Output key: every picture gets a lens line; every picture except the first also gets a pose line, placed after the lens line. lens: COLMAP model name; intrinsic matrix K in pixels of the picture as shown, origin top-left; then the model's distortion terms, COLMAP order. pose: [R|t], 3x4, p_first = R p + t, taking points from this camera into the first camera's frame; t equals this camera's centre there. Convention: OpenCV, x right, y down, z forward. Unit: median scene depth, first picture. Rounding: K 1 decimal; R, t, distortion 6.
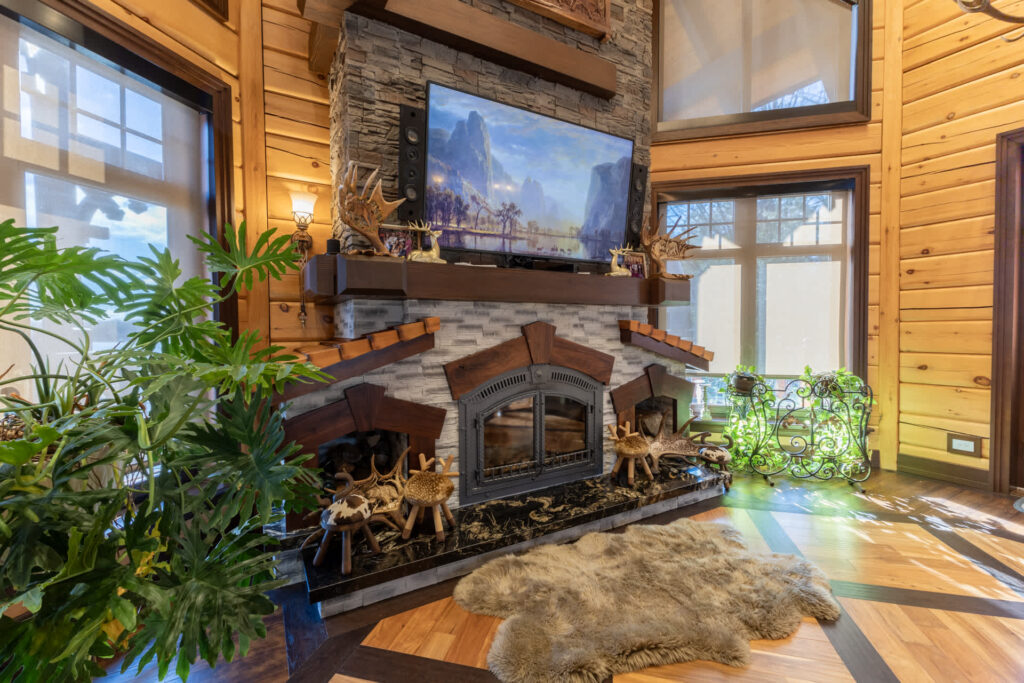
lens RADIAL K [[446.1, 0, 511.5], [0, 446.1, 339.8], [0, 0, 1]] dist [0.012971, -0.004455]
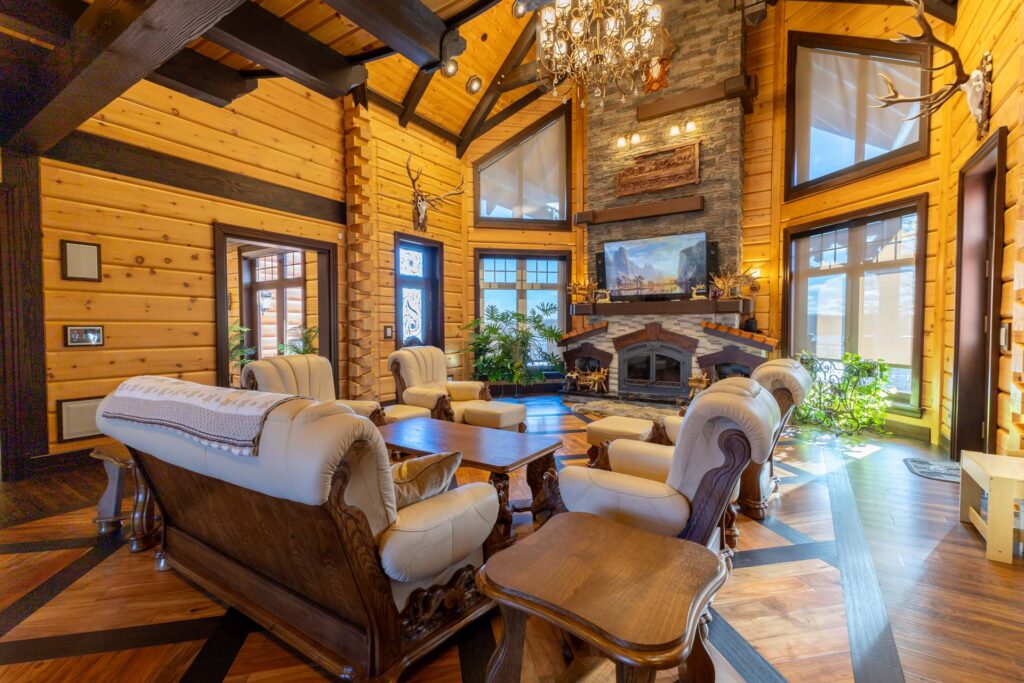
lens RADIAL K [[446.1, 0, 510.6], [0, 446.1, 339.4], [0, 0, 1]] dist [0.012971, -0.004455]
pose [[0.437023, 0.033741, -0.898817, 1.754953], [-0.022461, 0.999394, 0.026595, 0.002714], [0.899170, 0.008565, 0.437516, -0.673479]]
